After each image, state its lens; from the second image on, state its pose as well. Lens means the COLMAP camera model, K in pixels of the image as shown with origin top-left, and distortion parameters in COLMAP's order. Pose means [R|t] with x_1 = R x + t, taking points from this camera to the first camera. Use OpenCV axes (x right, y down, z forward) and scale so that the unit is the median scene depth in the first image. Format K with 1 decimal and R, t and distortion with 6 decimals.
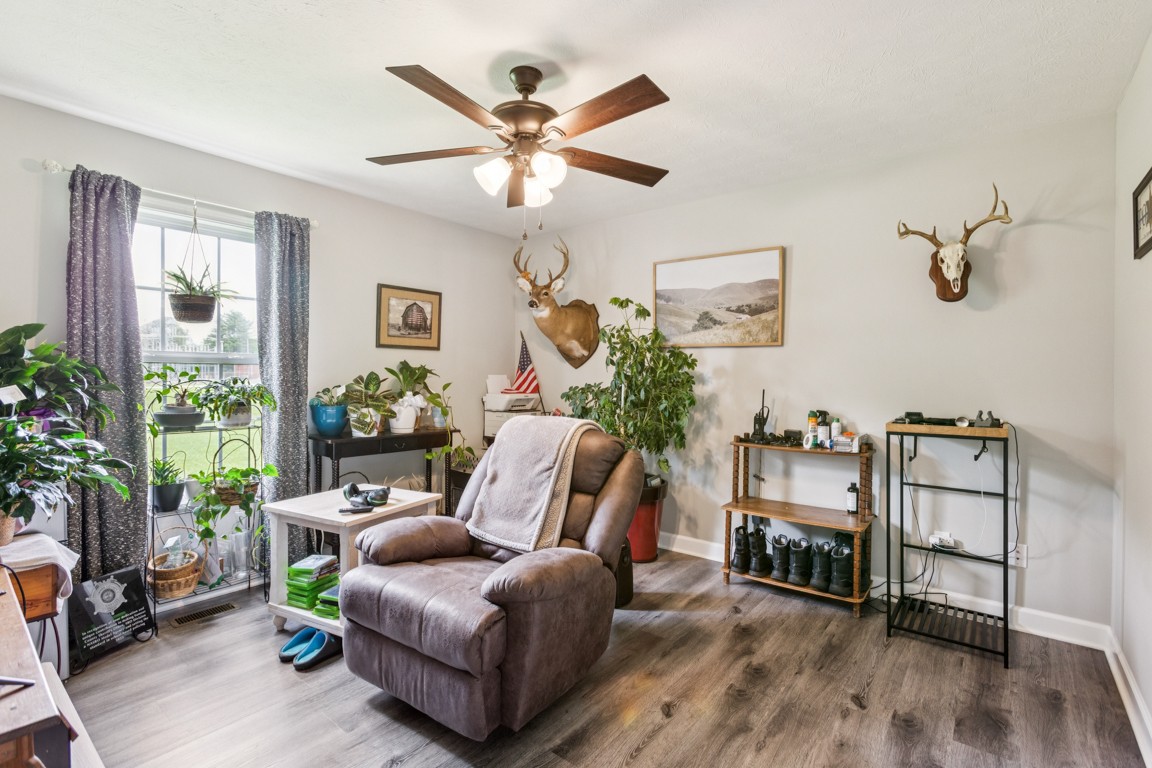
lens RADIAL K [[544.6, 0, 577.8], [0, 544.6, 378.3], [0, 0, 1]] dist [-0.000050, -0.000092]
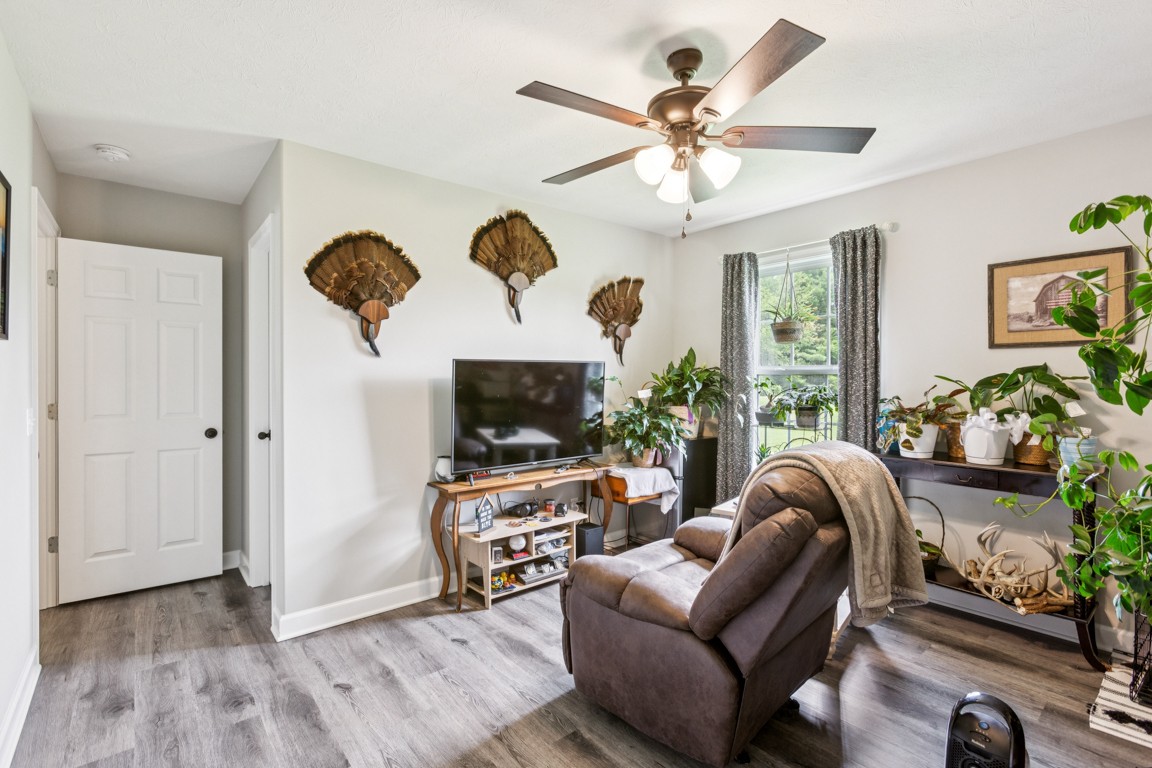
lens RADIAL K [[544.6, 0, 577.6], [0, 544.6, 383.2], [0, 0, 1]] dist [-0.000050, -0.000092]
pose [[-0.228545, 0.002324, -0.973530, 0.497792], [-0.008788, 0.999951, 0.004450, -0.007437], [0.973494, 0.009573, -0.228514, 0.614220]]
